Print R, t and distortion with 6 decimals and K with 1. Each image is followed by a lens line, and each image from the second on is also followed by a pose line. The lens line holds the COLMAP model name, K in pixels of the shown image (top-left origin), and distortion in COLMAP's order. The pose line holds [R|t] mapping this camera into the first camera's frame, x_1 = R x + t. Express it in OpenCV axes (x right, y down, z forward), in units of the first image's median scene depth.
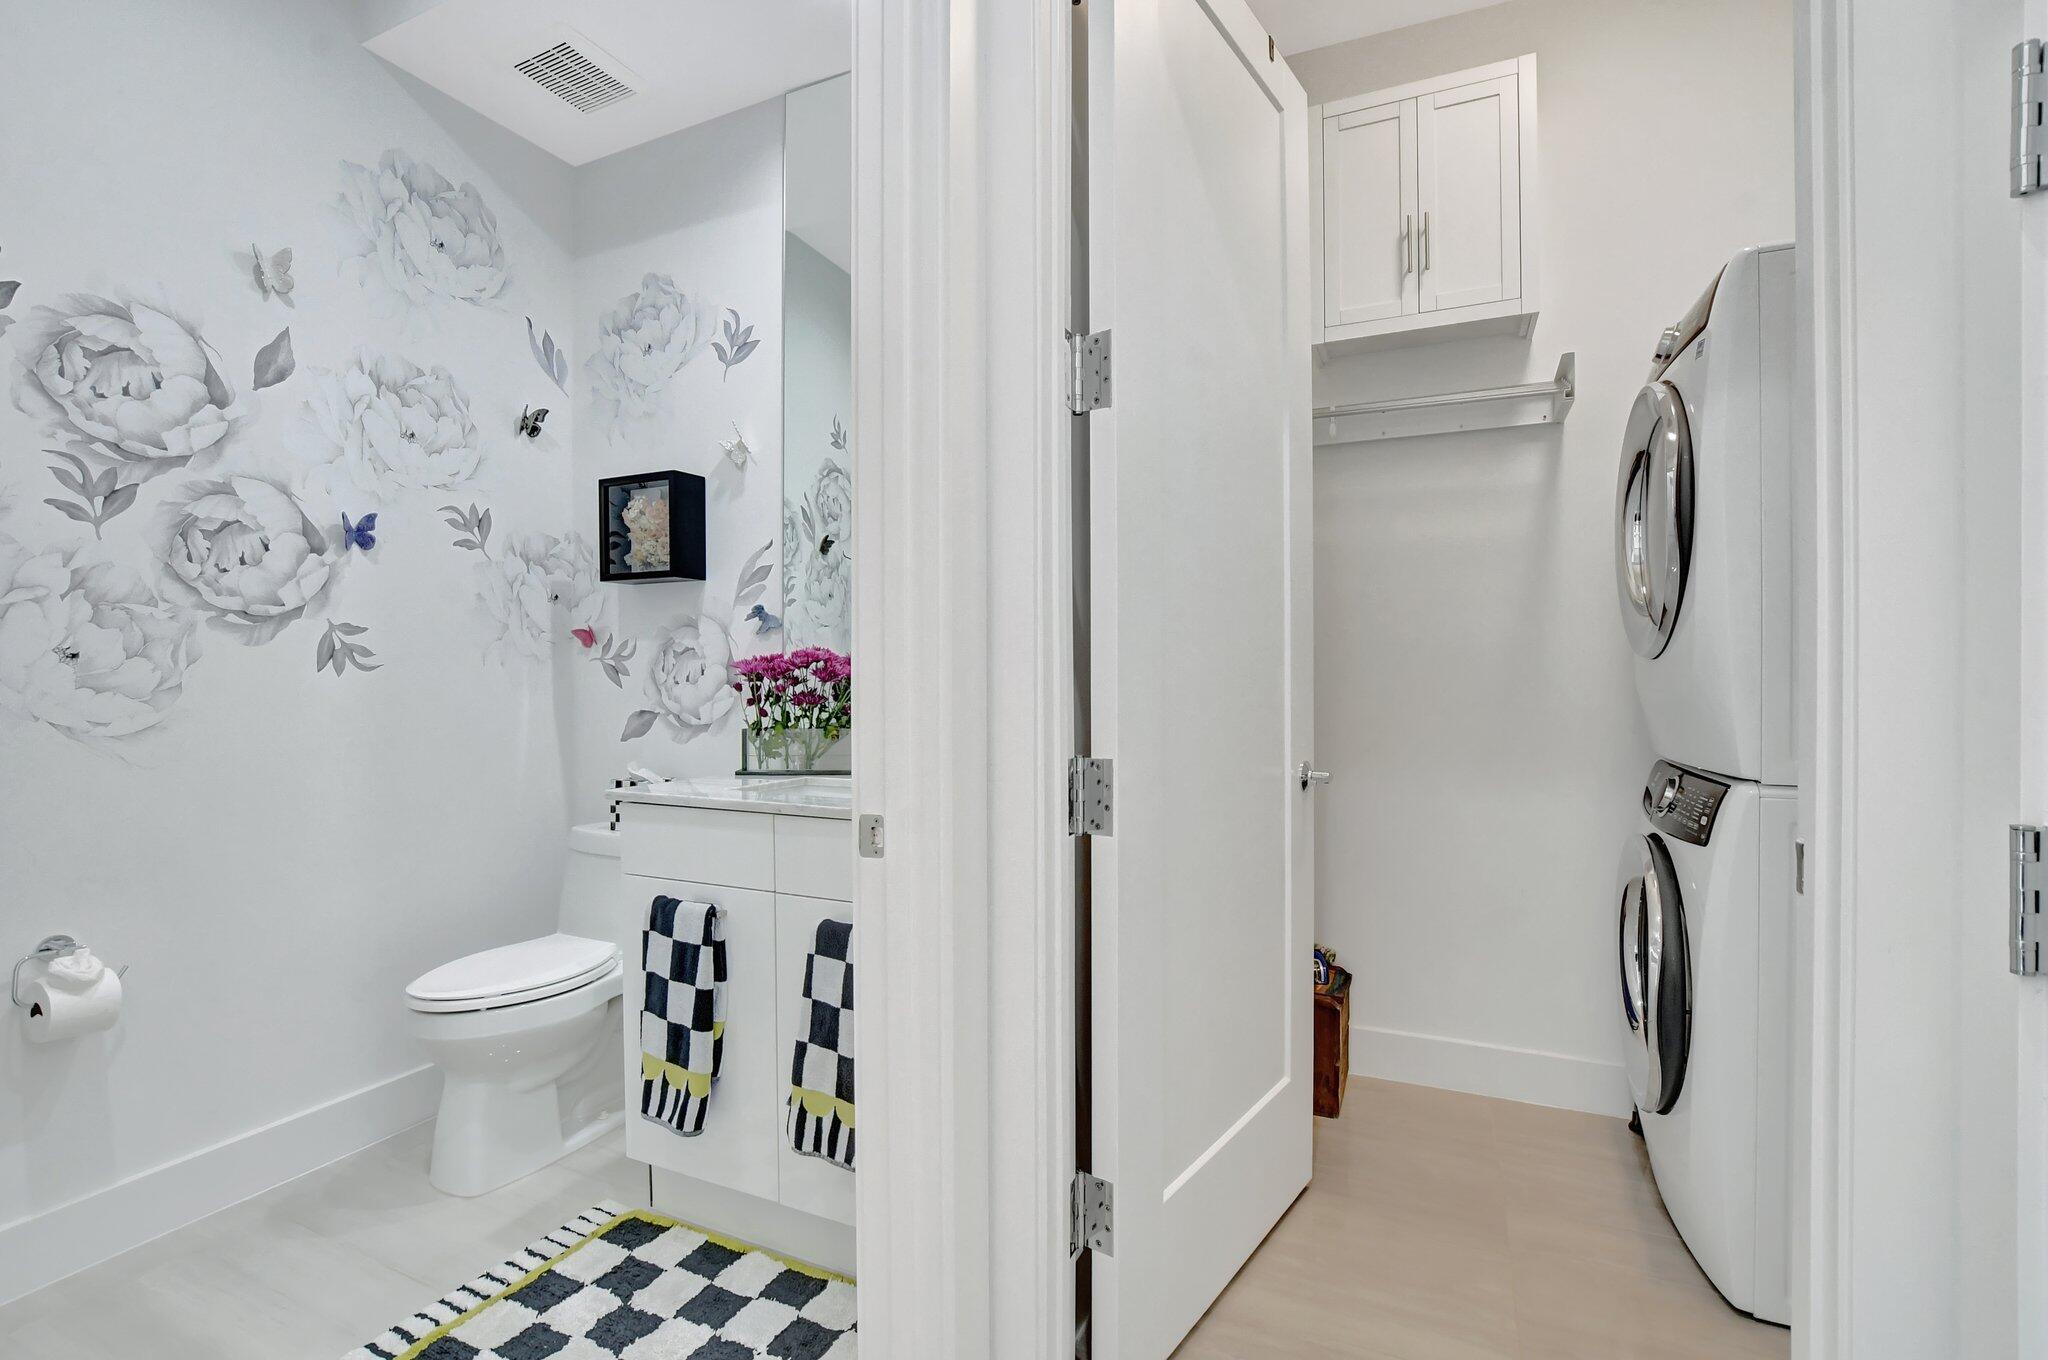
lens RADIAL K [[919.5, 0, 1018.0], [0, 919.5, 696.3], [0, 0, 1]] dist [-0.033625, 0.005641]
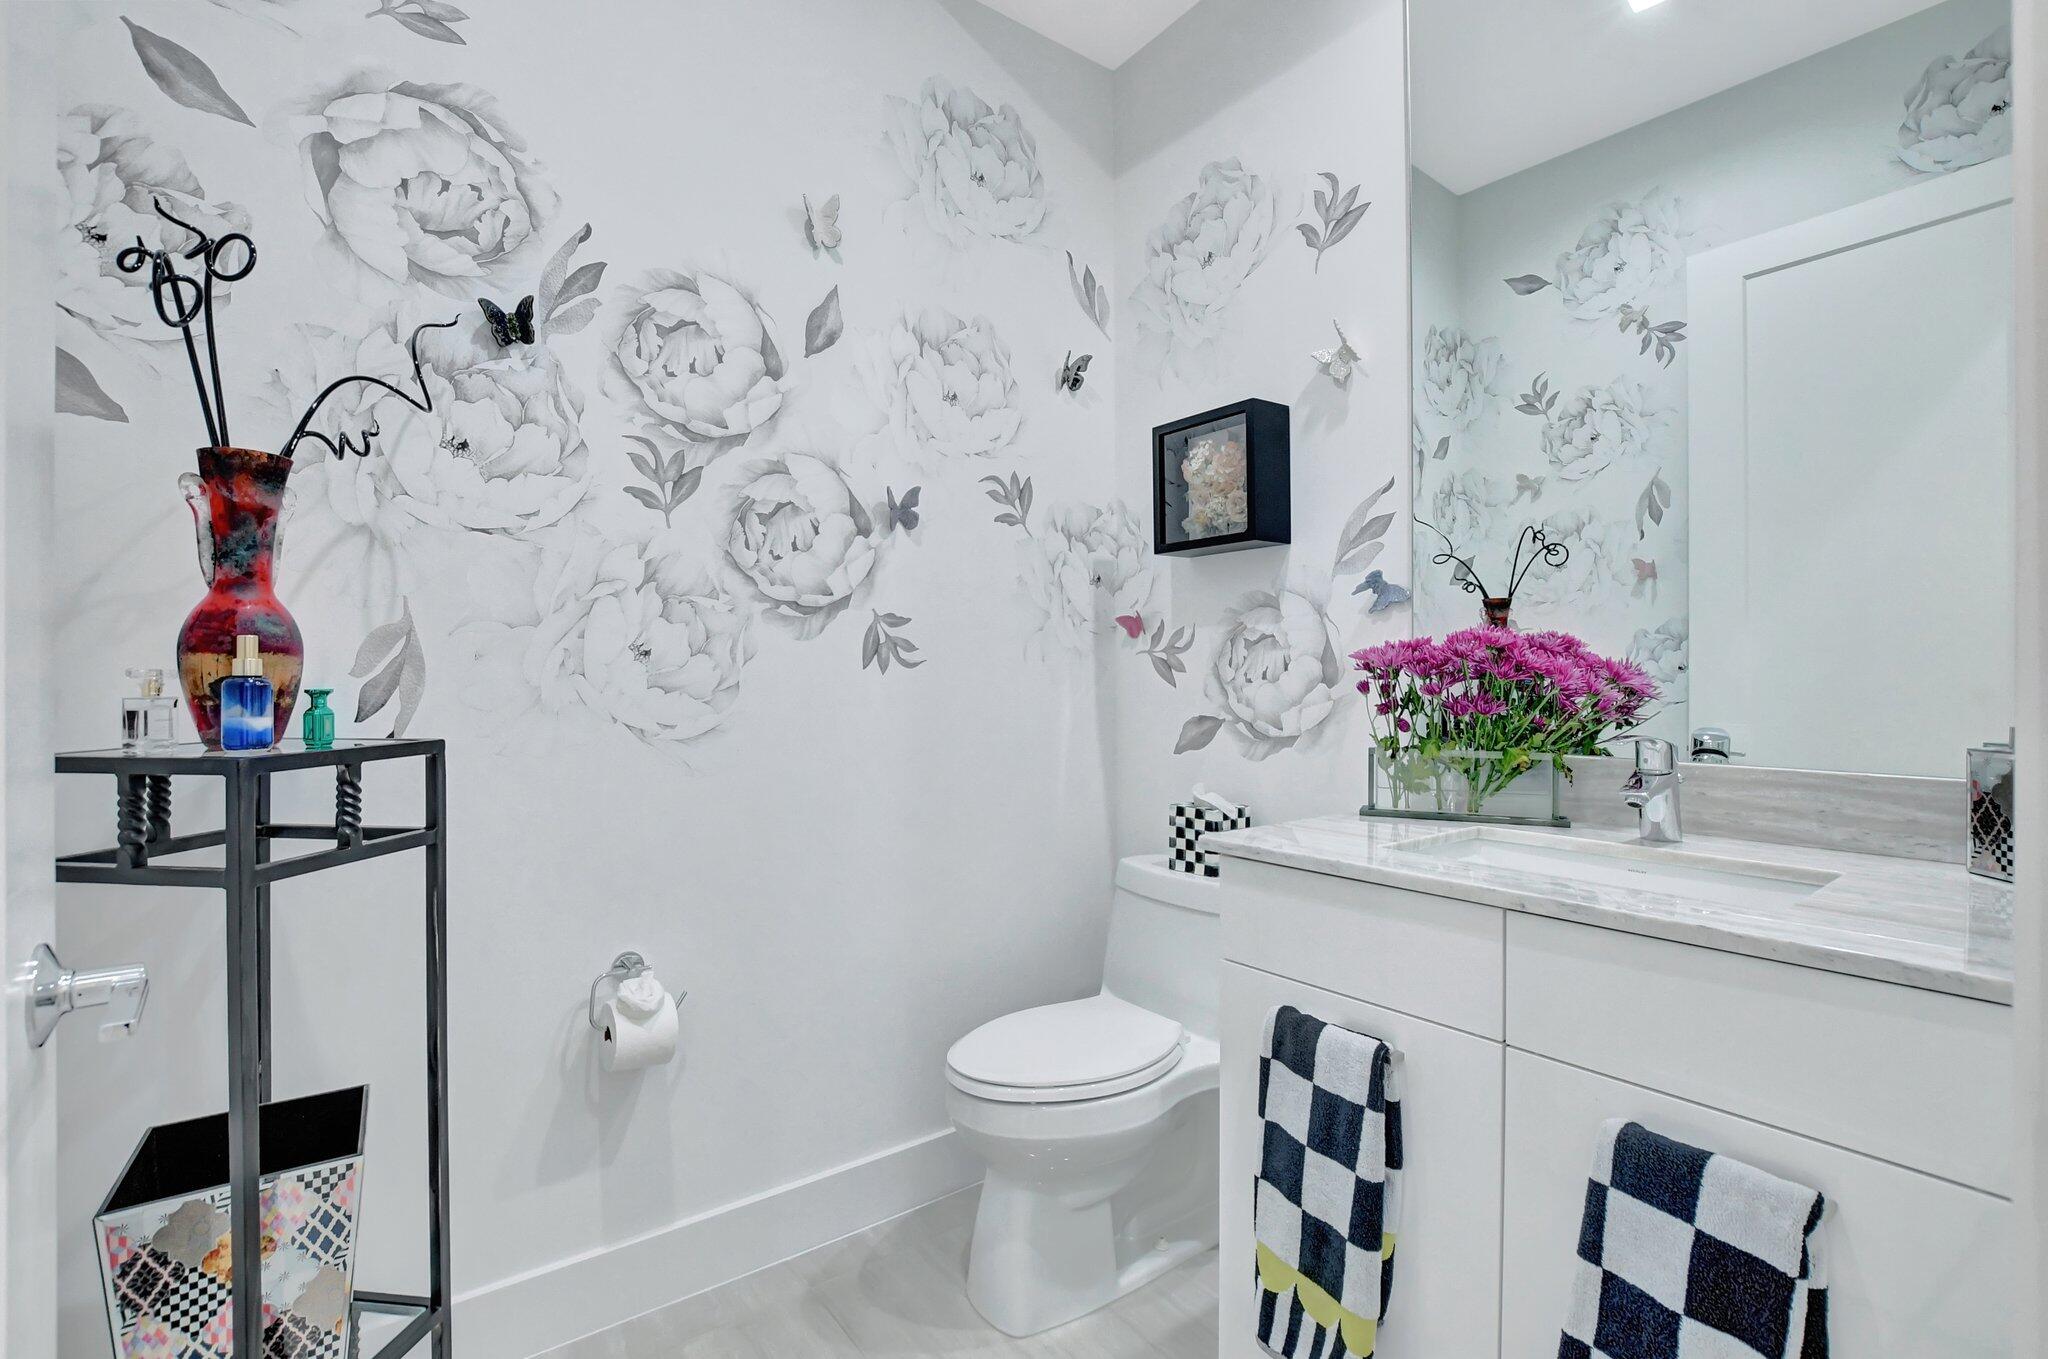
lens RADIAL K [[919.5, 0, 1019.6], [0, 919.5, 682.3], [0, 0, 1]] dist [-0.033625, 0.005641]
pose [[0.877851, -0.000985, -0.478933, -0.204339], [-0.004839, 0.999929, -0.010925, -0.004817], [0.478910, 0.011908, 0.877783, 0.275417]]
